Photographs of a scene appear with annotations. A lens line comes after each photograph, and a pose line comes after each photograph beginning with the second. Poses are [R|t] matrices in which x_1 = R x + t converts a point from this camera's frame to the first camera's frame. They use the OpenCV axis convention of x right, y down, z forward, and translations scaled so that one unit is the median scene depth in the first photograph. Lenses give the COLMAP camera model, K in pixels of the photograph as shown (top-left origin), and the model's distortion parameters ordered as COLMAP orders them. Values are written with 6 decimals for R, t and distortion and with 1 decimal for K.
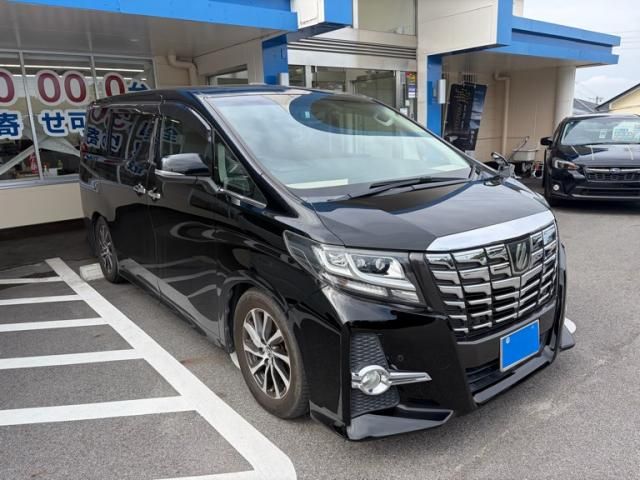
lens RADIAL K [[462.4, 0, 320.0], [0, 462.4, 240.0], [0, 0, 1]] dist [-0.002144, -0.001662]
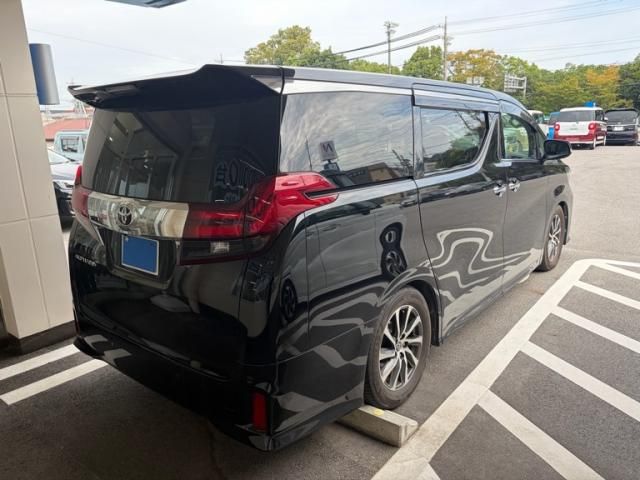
lens RADIAL K [[521.2, 0, 320.0], [0, 521.2, 240.0], [0, 0, 1]] dist [0.012141, 0.004221]
pose [[-0.239416, -0.158051, 0.957966, -1.535061], [0.269551, 0.937055, 0.221967, -0.373858], [-0.932750, 0.311364, -0.181744, 1.804221]]
